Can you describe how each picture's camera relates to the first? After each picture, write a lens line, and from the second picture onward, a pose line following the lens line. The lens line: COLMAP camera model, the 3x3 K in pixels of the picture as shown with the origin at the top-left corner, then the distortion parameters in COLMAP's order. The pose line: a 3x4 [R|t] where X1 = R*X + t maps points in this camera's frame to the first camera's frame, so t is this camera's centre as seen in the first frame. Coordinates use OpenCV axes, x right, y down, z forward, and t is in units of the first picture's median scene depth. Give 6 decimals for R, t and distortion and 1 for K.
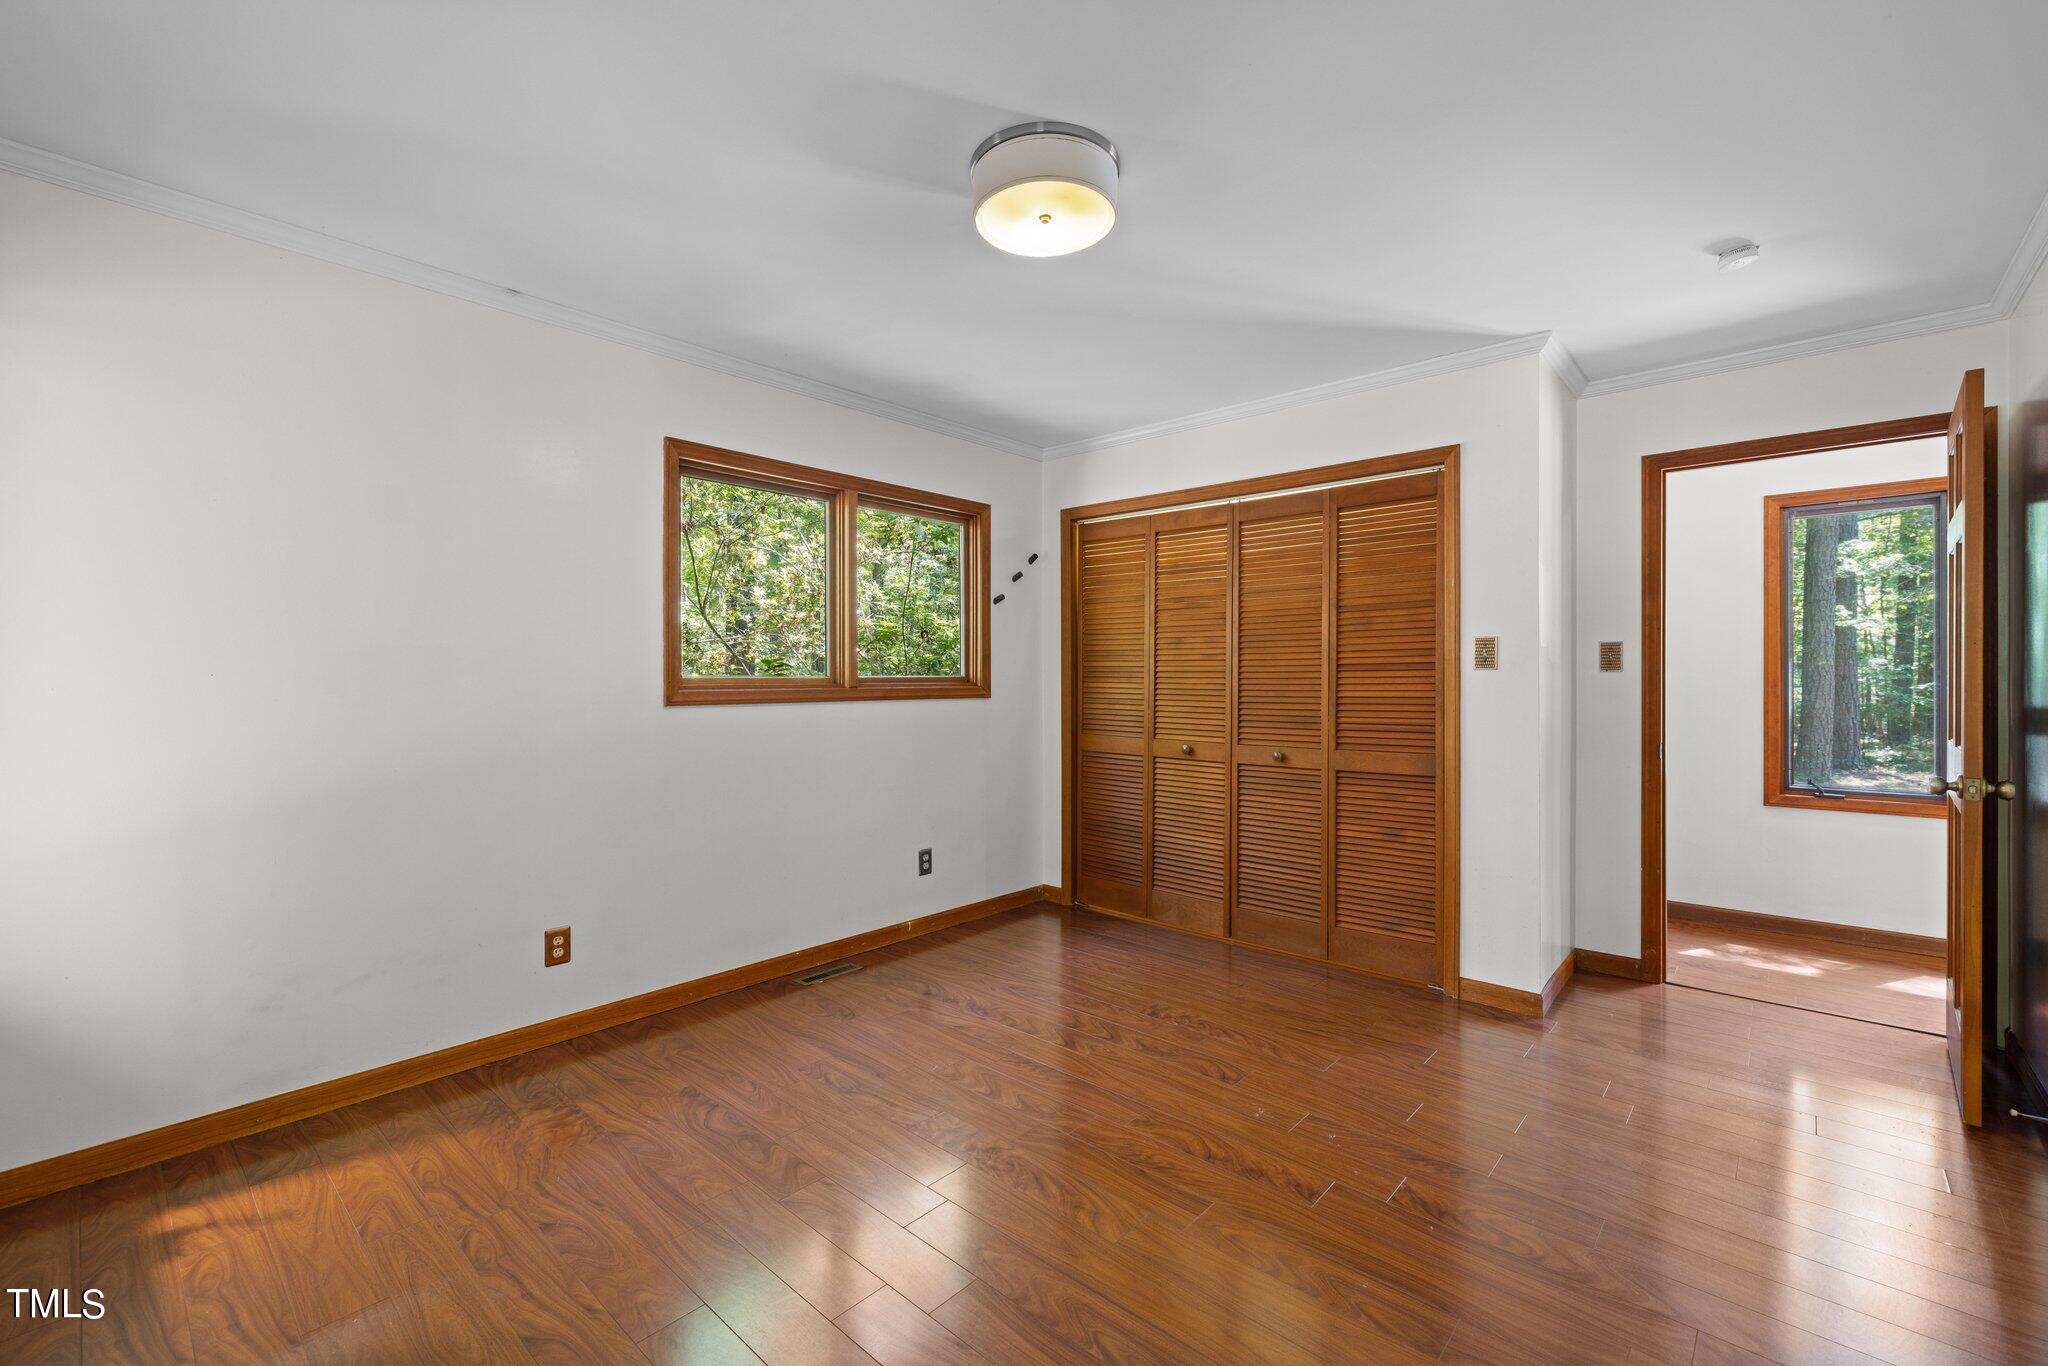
lens RADIAL K [[852.6, 0, 1024.0], [0, 852.6, 683.0], [0, 0, 1]] dist [-0.000978, 0.000044]
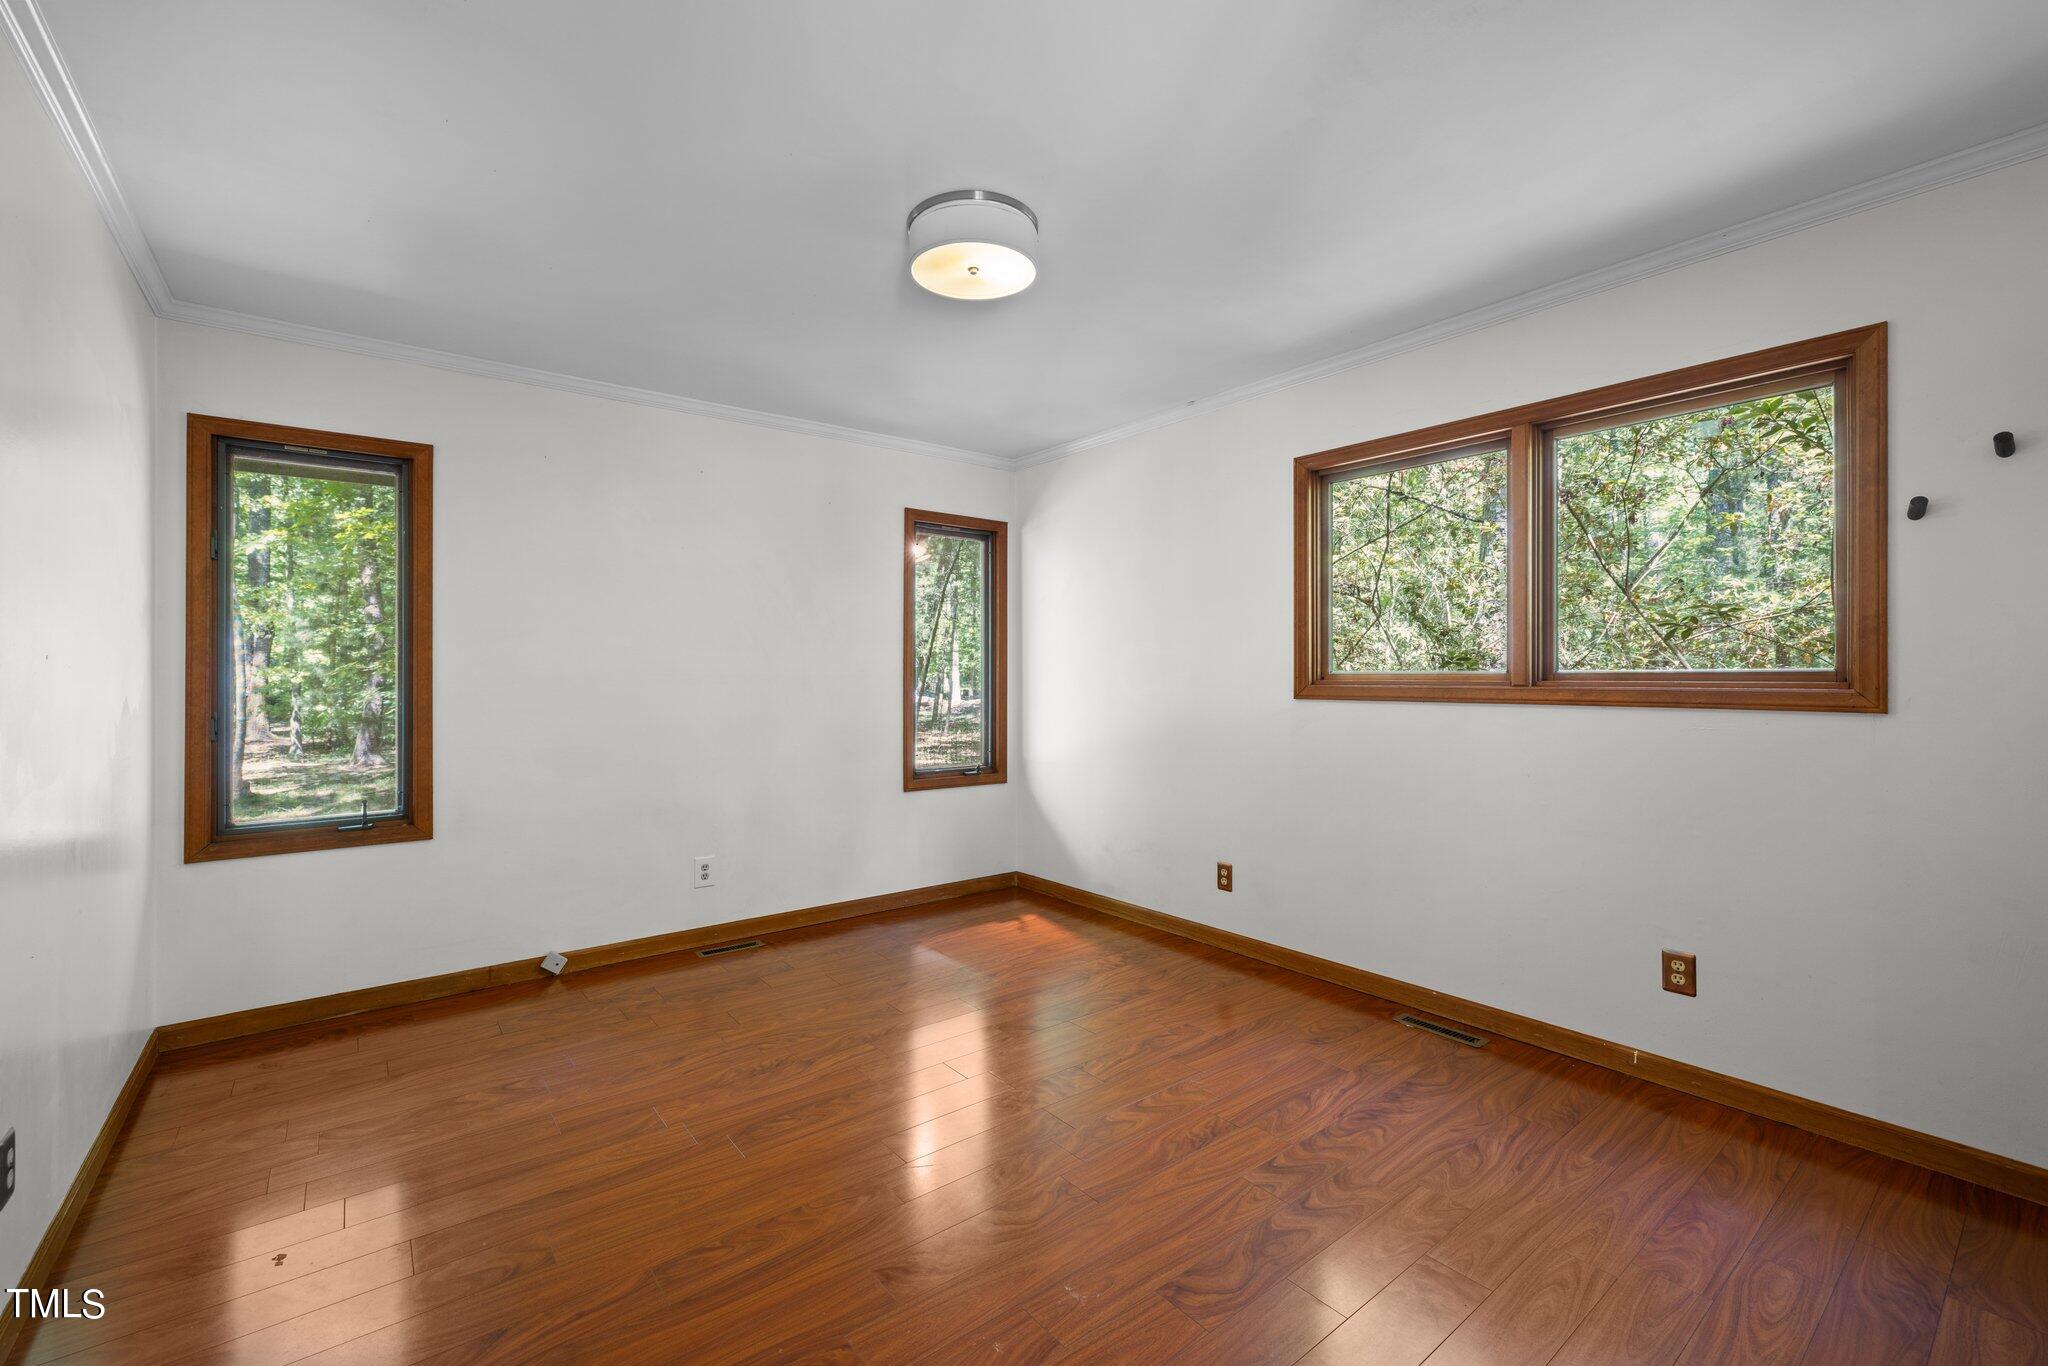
lens RADIAL K [[871.6, 0, 1010.3], [0, 871.6, 675.7], [0, 0, 1]] dist [0.001813, 0.000281]
pose [[-0.182464, 0.001652, -0.983211, 0.832004], [-0.003806, 0.999990, 0.002386, -0.005028], [0.983205, 0.004177, -0.182456, 0.904286]]
